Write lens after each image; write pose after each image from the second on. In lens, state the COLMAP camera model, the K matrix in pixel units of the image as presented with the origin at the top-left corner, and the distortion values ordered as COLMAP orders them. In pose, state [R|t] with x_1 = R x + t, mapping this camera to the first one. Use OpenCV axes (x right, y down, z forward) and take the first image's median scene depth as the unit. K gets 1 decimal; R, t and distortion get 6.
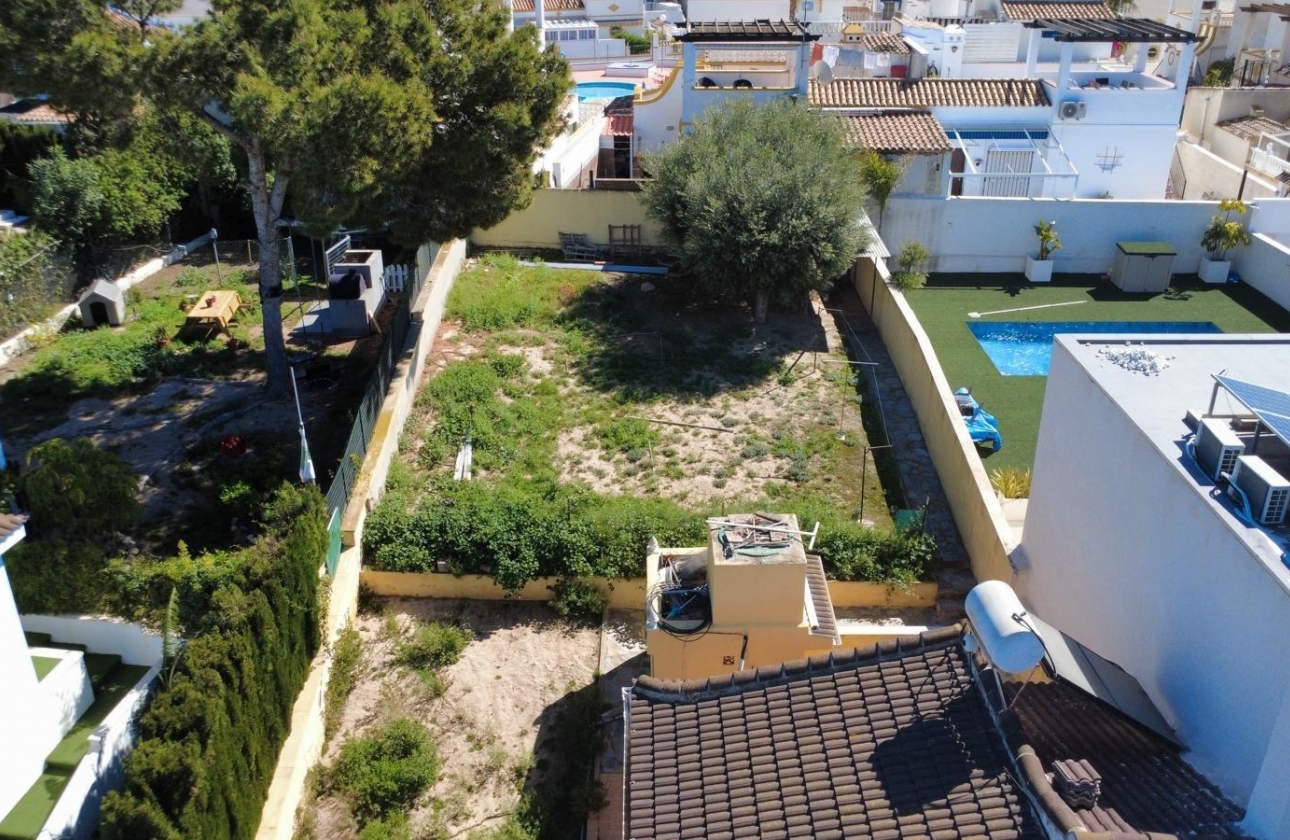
lens RADIAL K [[1123.5, 0, 639.4], [0, 1123.5, 417.3], [0, 0, 1]] dist [0.004072, 0.004983]
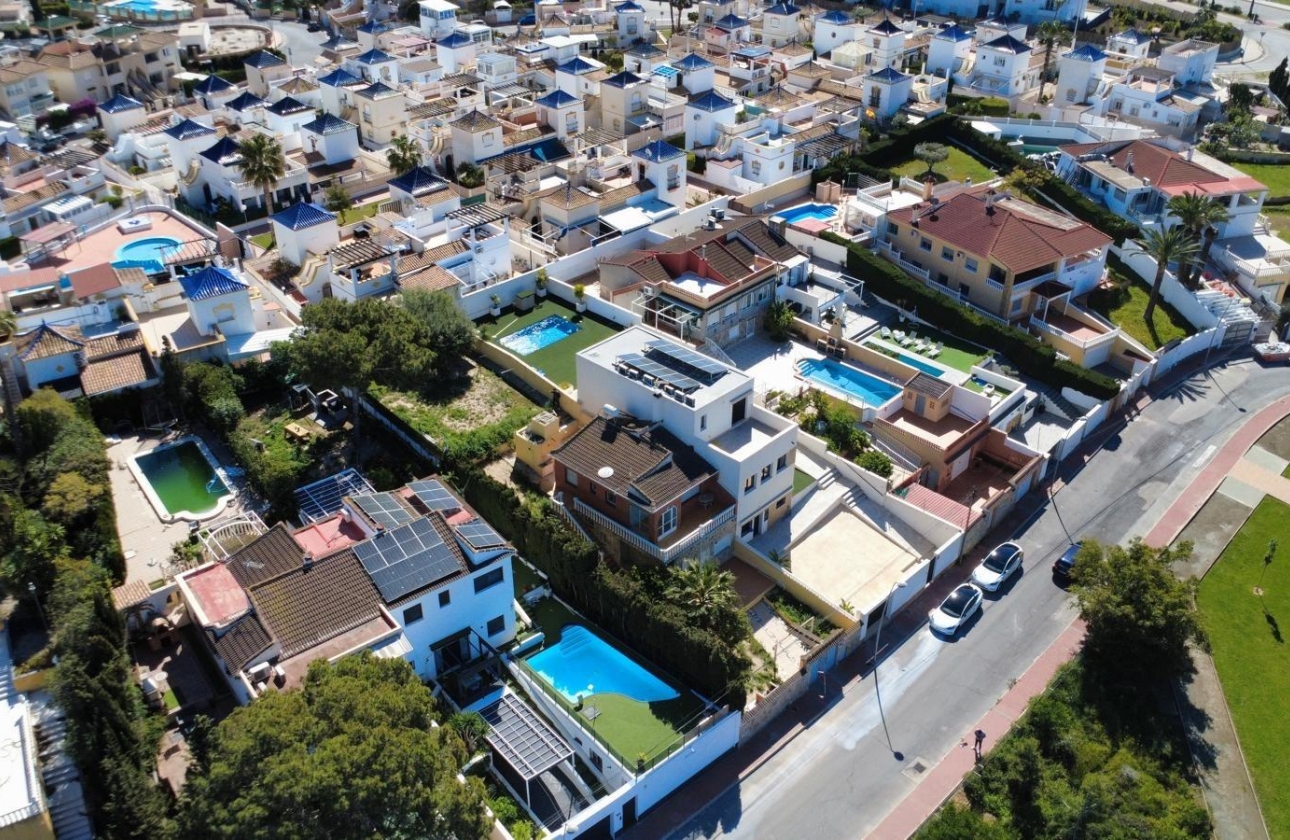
lens RADIAL K [[1123.5, 0, 639.4], [0, 1123.5, 417.3], [0, 0, 1]] dist [0.004072, 0.004983]
pose [[0.689795, -0.381443, 0.615373, -1.596995], [0.306322, 0.923895, 0.229315, -0.541113], [-0.656011, 0.030322, 0.754142, -1.767227]]
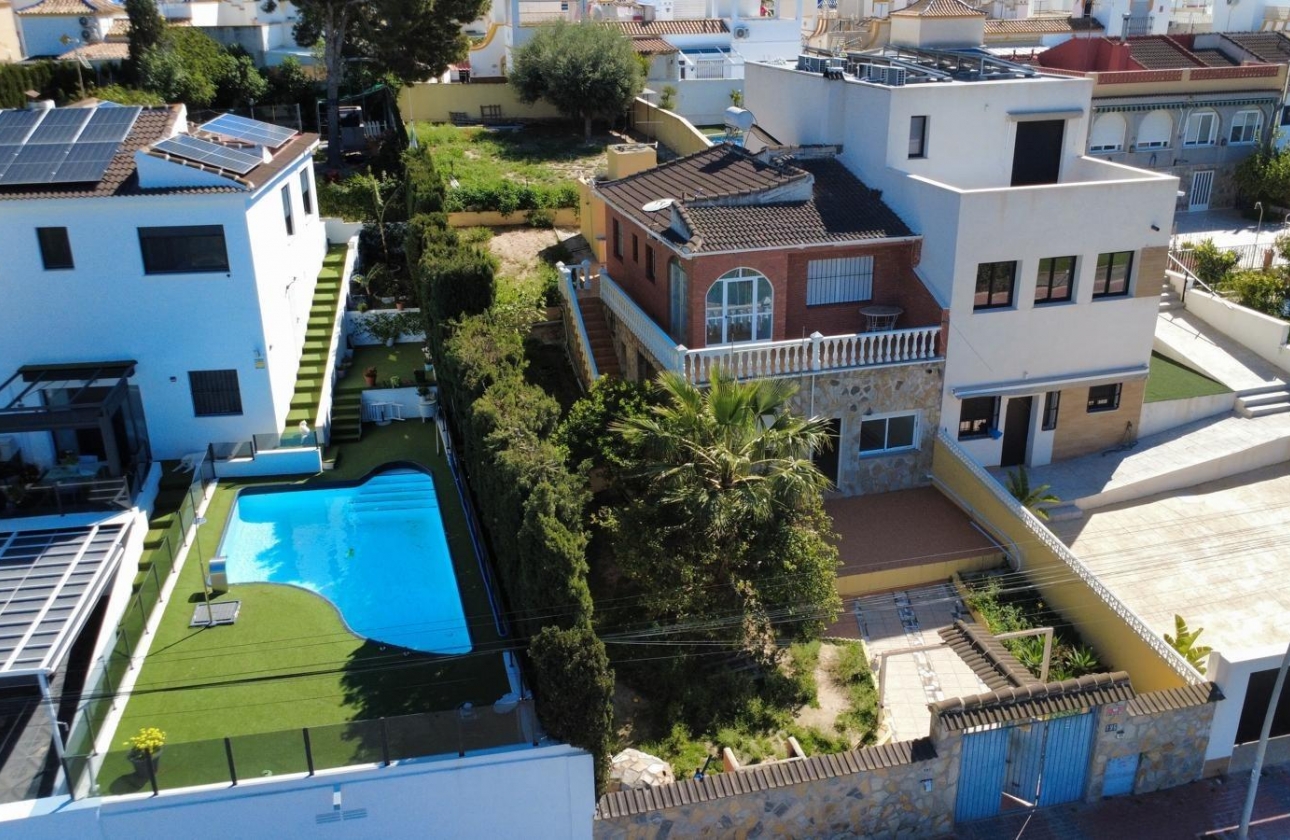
lens RADIAL K [[1123.5, 0, 639.4], [0, 1123.5, 417.3], [0, 0, 1]] dist [0.004072, 0.004983]
pose [[0.964454, -0.104675, 0.242633, -0.317363], [0.121062, 0.991197, -0.053598, 0.500020], [-0.234887, 0.081067, 0.968636, -0.752321]]
